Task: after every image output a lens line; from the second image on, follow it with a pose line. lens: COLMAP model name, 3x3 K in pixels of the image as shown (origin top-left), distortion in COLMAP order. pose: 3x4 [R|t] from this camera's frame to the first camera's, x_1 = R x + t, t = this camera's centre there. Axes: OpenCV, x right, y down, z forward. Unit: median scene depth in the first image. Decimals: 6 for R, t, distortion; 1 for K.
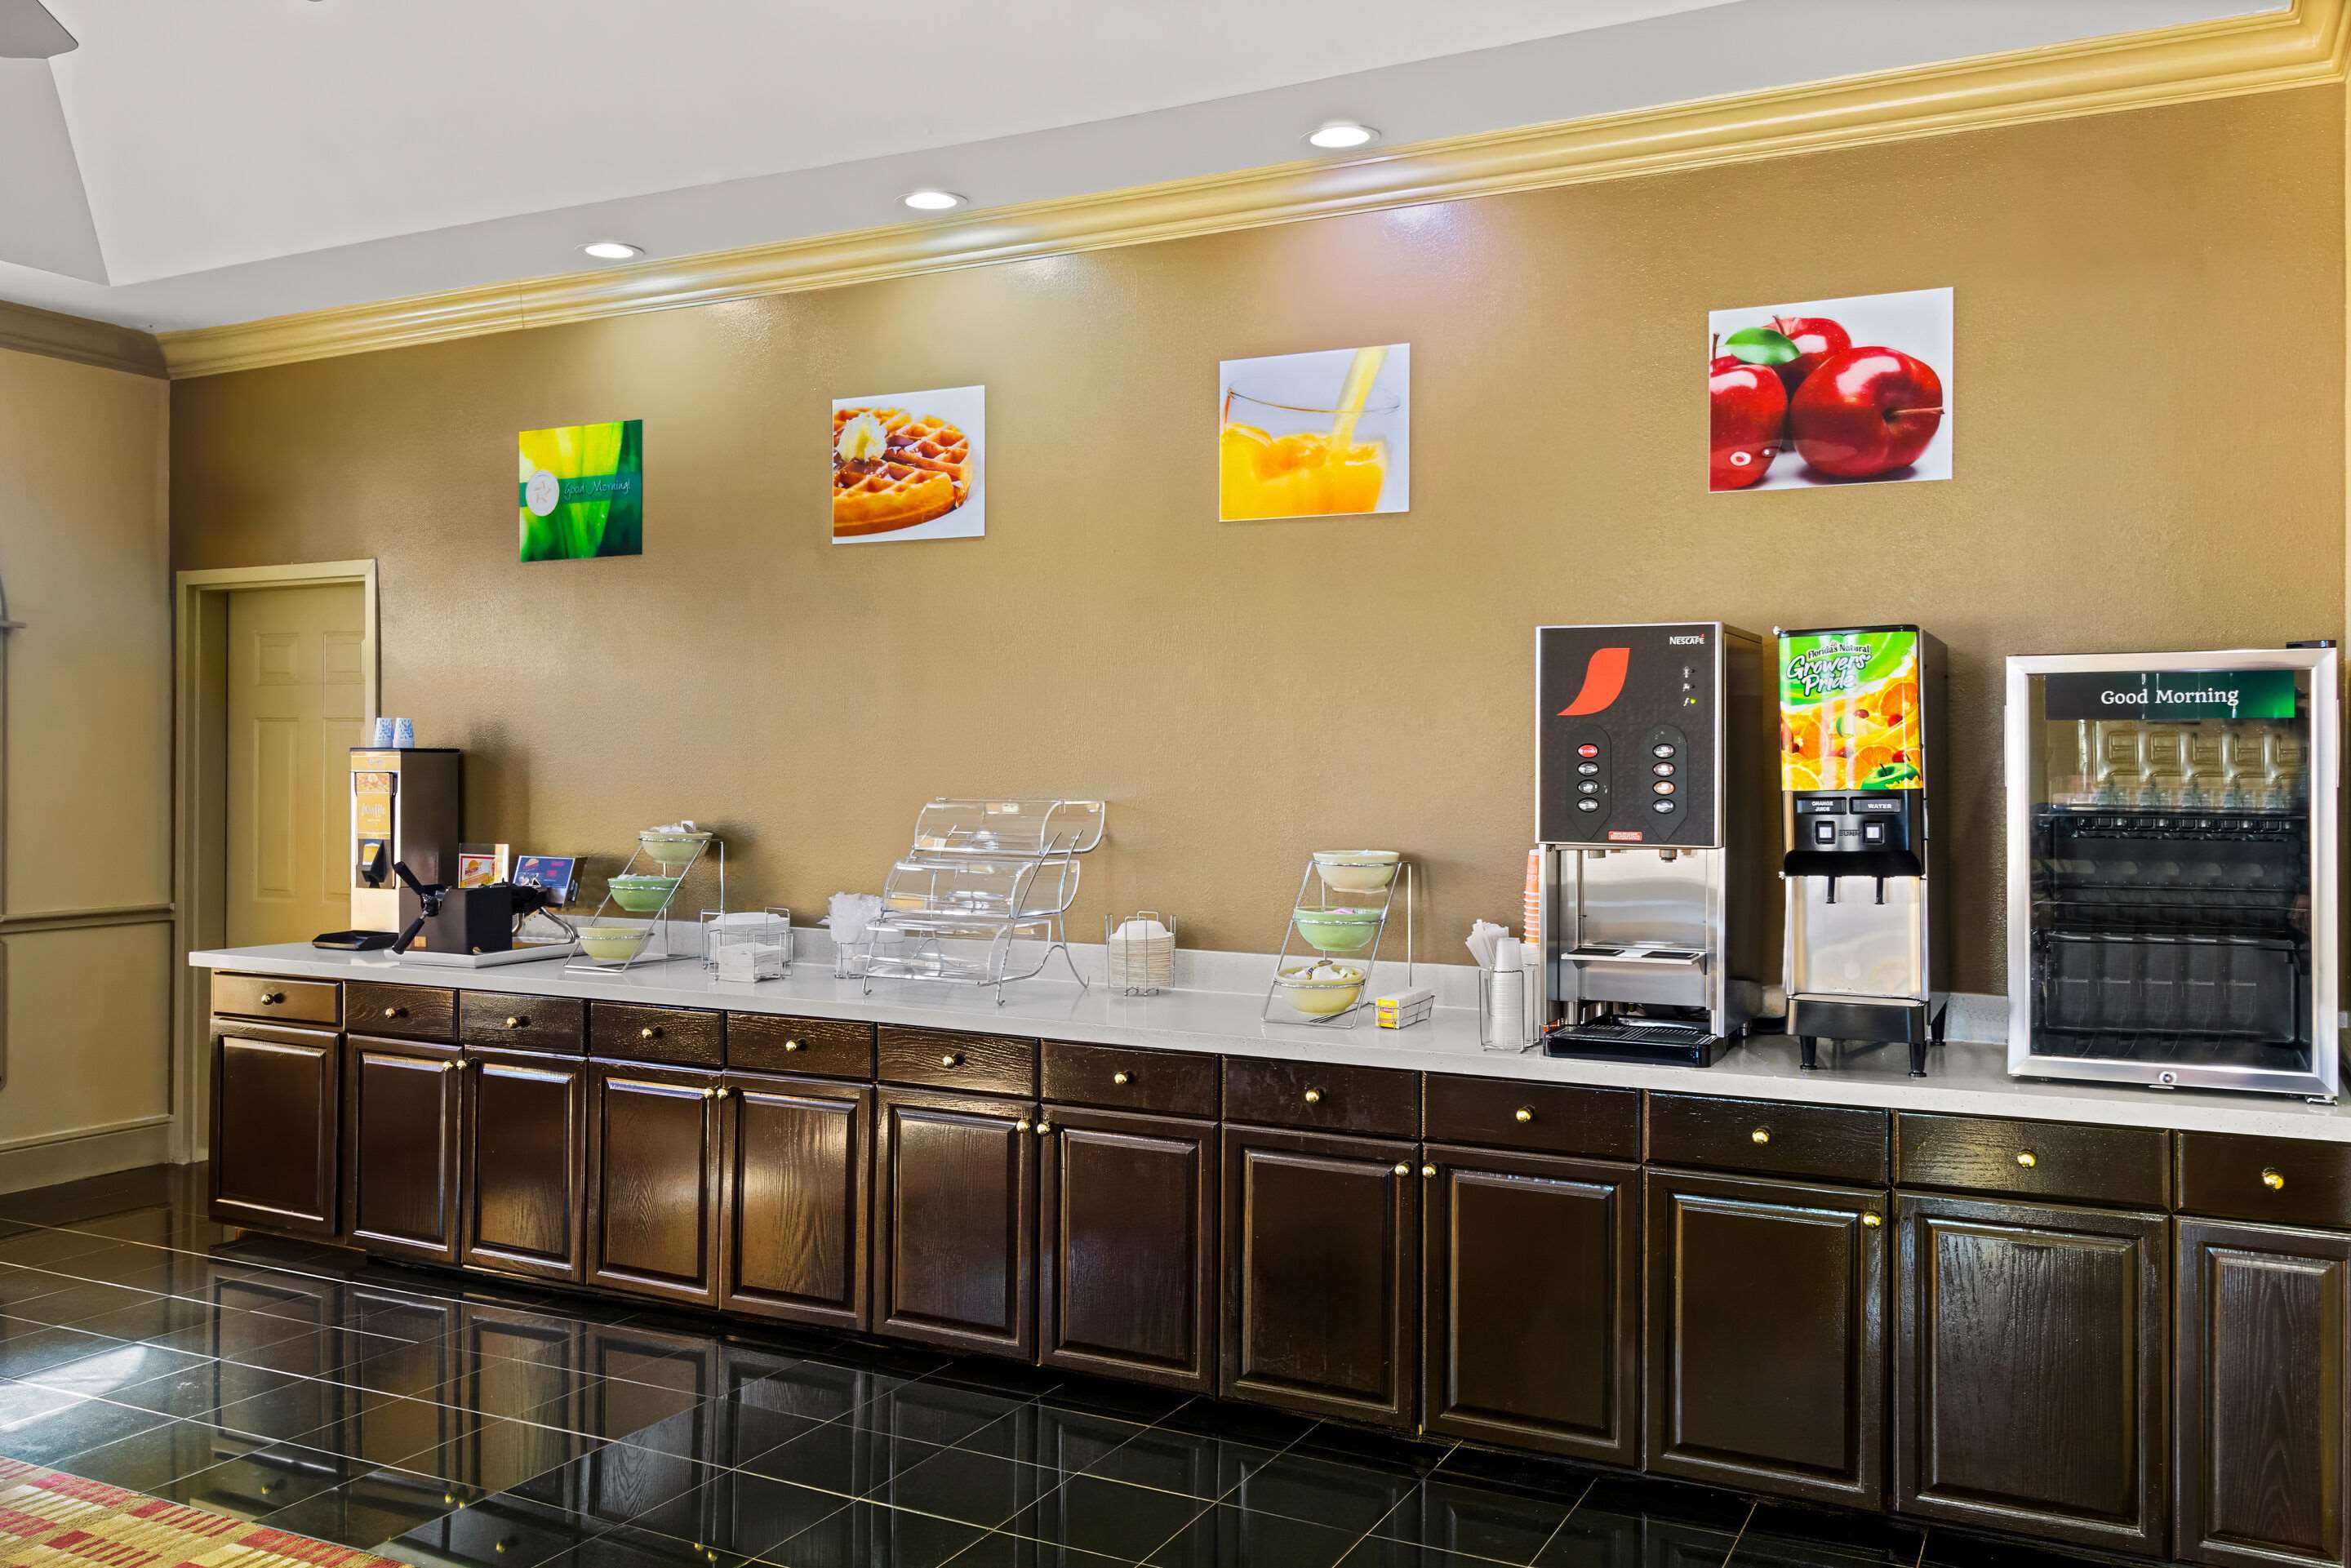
lens RADIAL K [[1889.2, 0, 1175.5], [0, 1889.2, 784.0], [0, 0, 1]] dist [0.001227, 0.000939]
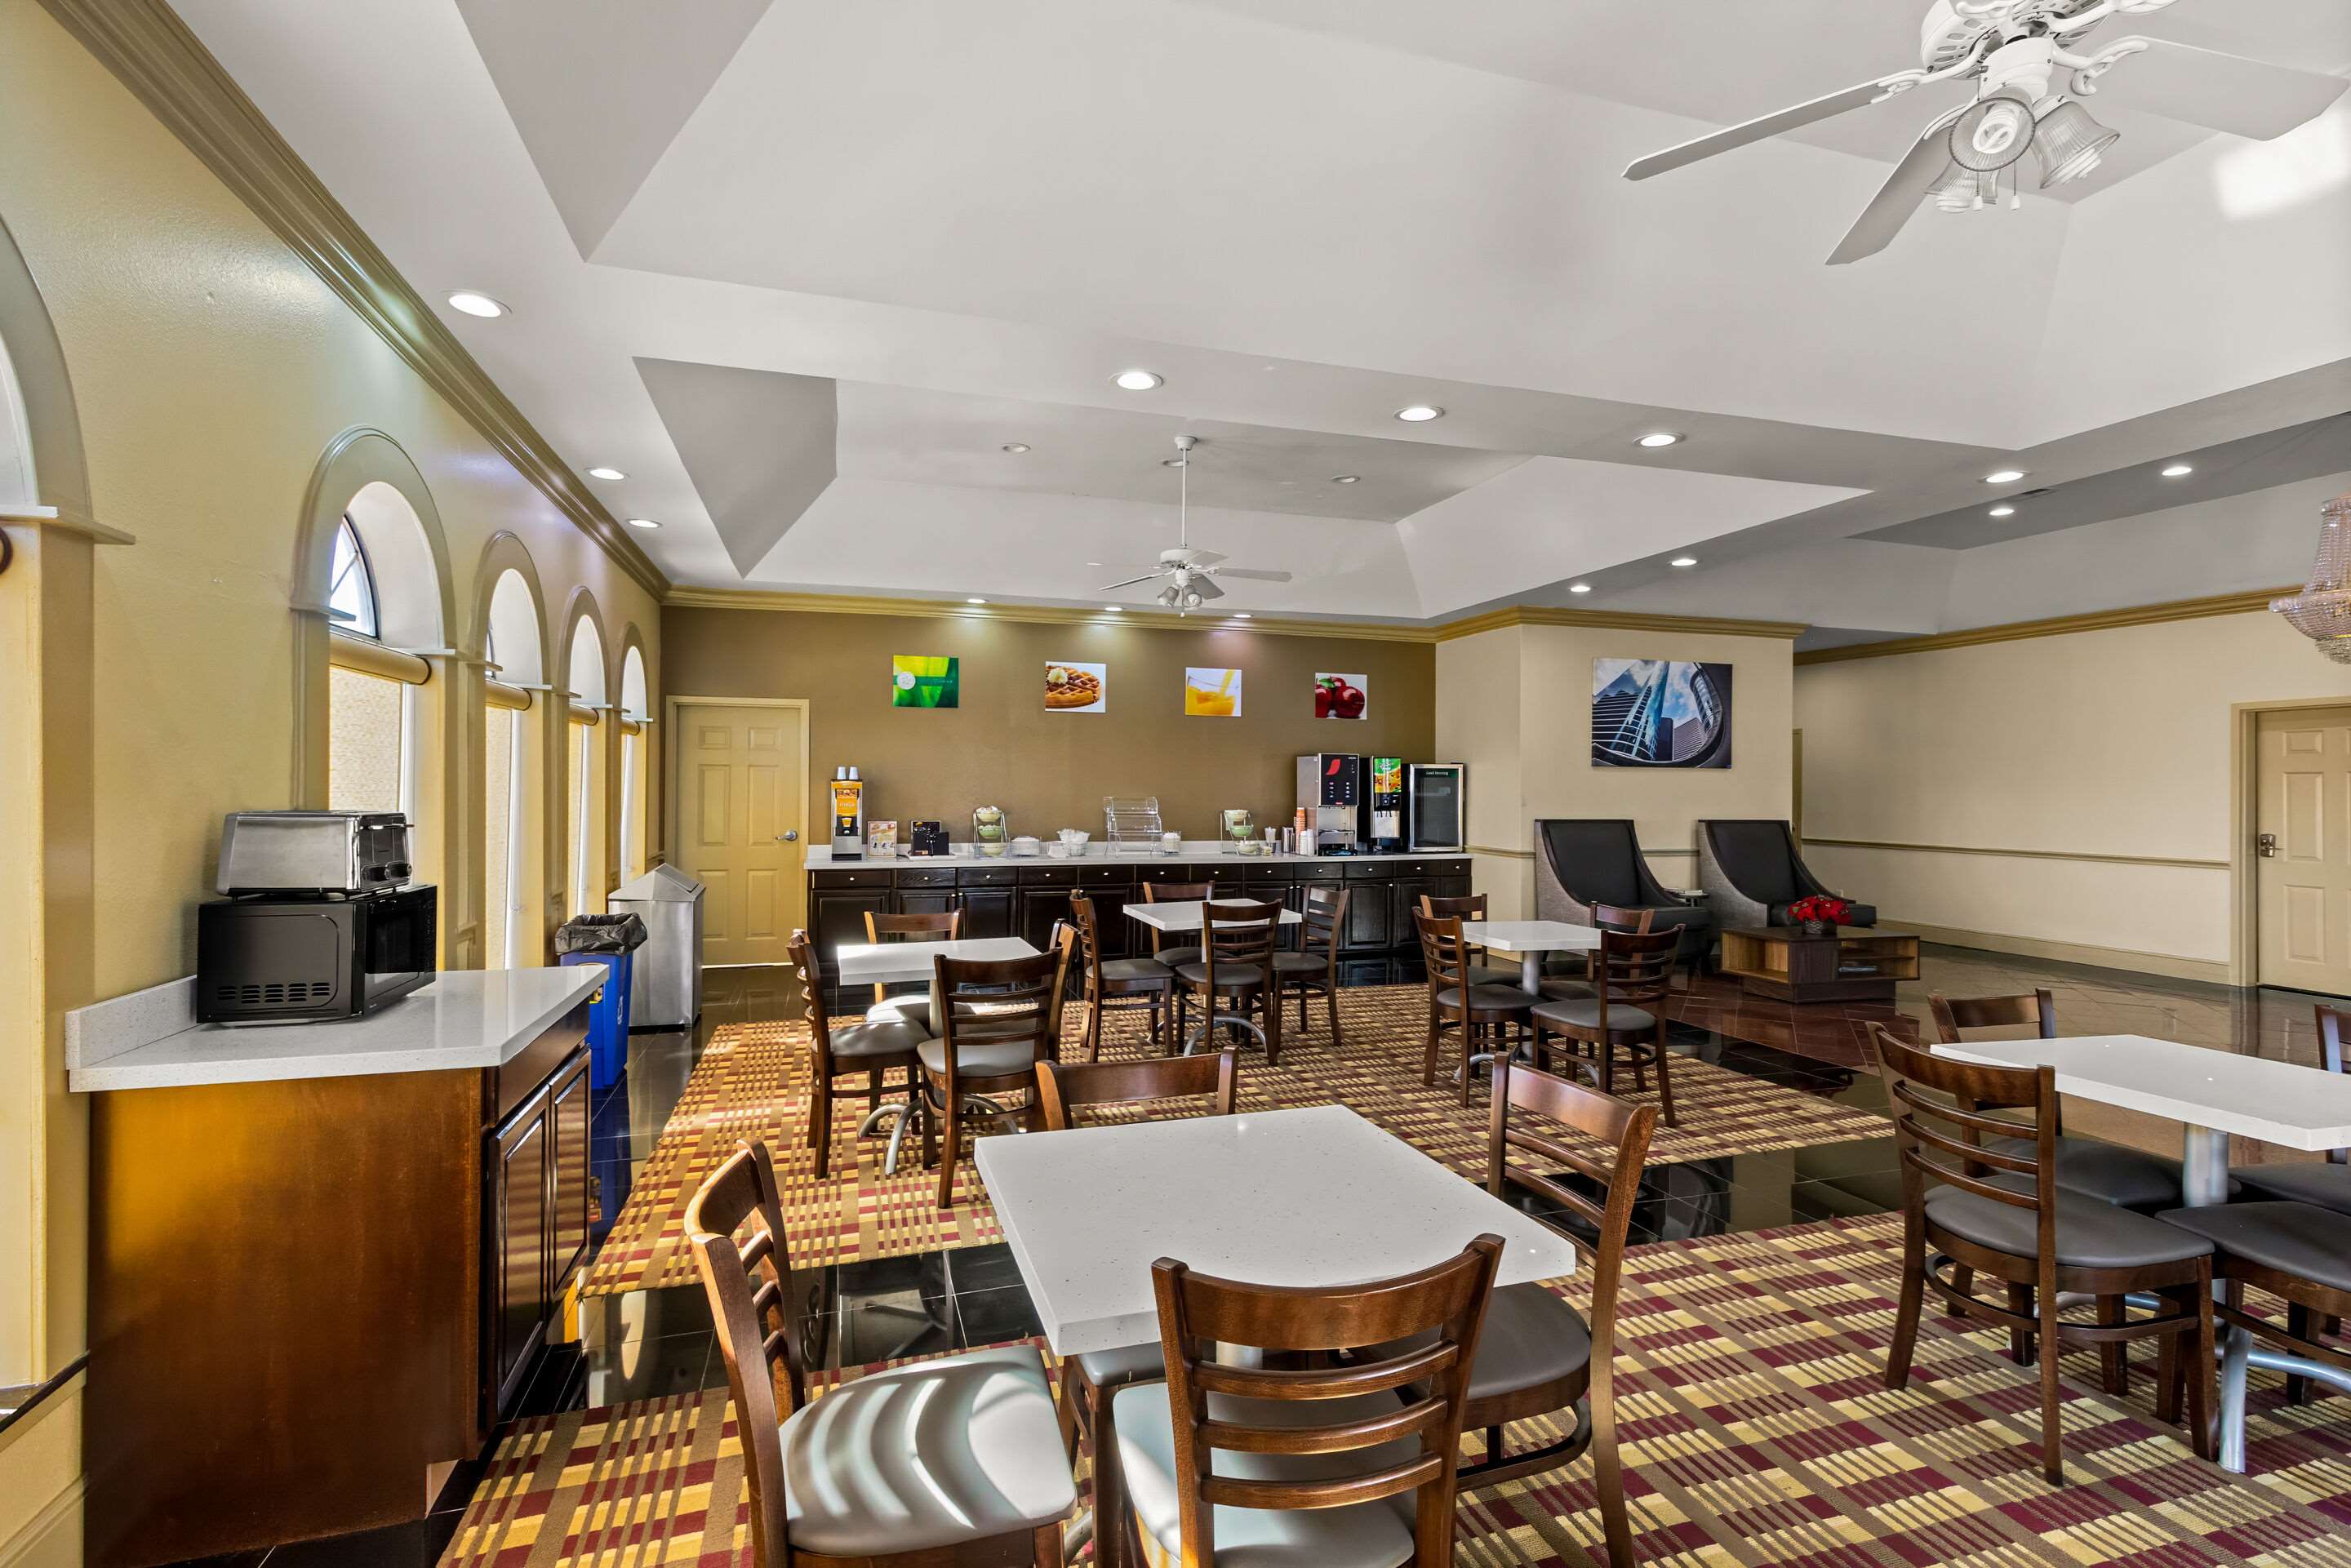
lens RADIAL K [[1094.5, 0, 1175.5], [0, 1094.5, 784.0], [0, 0, 1]] dist [0.000613, -0.000051]
pose [[0.714943, -0.006157, 0.699155, -1.408714], [0.002816, 0.999978, 0.005927, -0.025389], [-0.699177, -0.002269, 0.714945, -0.413589]]
